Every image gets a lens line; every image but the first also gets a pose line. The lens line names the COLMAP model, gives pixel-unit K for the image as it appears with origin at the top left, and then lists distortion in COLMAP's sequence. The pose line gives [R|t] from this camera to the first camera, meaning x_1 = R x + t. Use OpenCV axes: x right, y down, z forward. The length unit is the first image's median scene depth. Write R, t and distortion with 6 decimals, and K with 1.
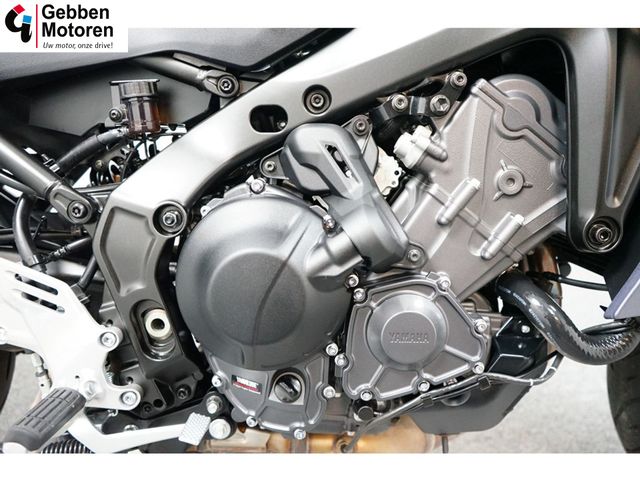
lens RADIAL K [[564.6, 0, 319.0], [0, 564.6, 240.2], [0, 0, 1]] dist [0.045235, 0.002415]
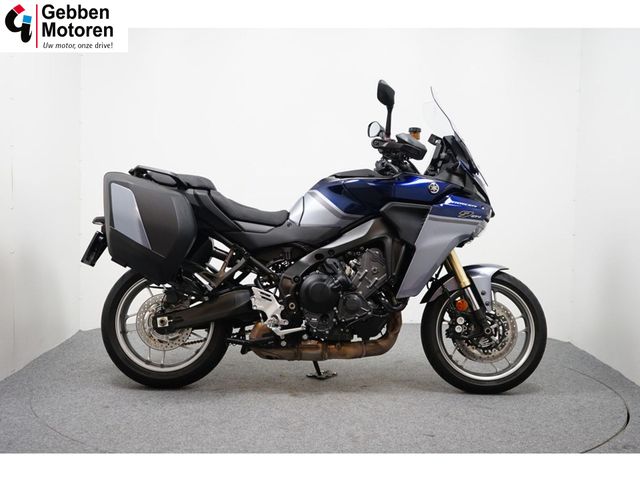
lens RADIAL K [[875.3, 0, 324.9], [0, 875.3, 241.2], [0, 0, 1]] dist [-0.010589, 0.000000]
pose [[0.999722, 0.002396, 0.023461, -0.212031], [0.003206, 0.971782, -0.235858, 1.268050], [-0.023364, 0.235868, 0.971504, -5.616359]]
